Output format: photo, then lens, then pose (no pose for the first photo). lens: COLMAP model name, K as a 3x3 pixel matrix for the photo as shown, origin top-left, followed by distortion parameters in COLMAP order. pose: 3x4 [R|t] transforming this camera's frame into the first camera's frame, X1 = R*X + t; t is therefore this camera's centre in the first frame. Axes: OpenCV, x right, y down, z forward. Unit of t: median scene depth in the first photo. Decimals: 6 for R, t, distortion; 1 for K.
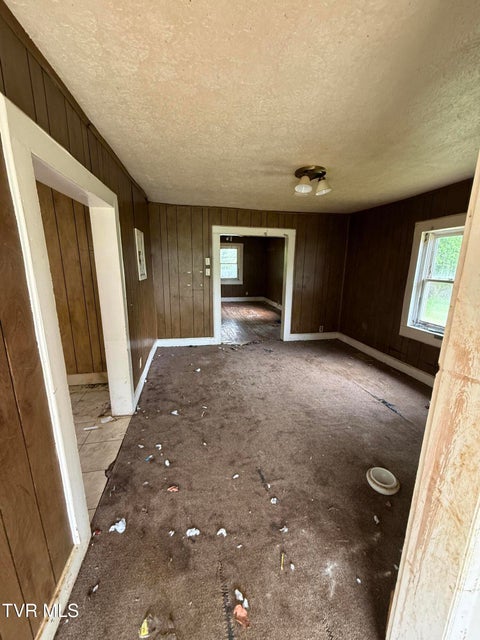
lens RADIAL K [[253.5, 0, 239.4], [0, 253.5, 318.8], [0, 0, 1]] dist [-0.002884, 0.000856]
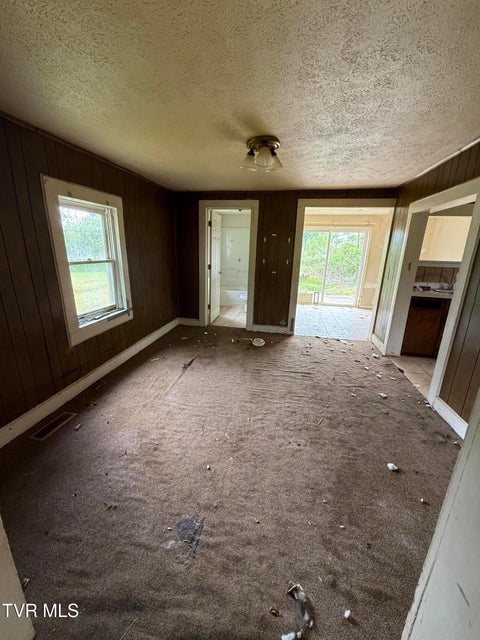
lens RADIAL K [[253.5, 0, 239.9], [0, 253.5, 319.2], [0, 0, 1]] dist [-0.002884, 0.000856]
pose [[-0.931970, -0.120553, 0.341904, -0.020546], [0.054520, 0.885763, 0.460924, -0.318738], [-0.358412, 0.448208, -0.818932, 1.473505]]
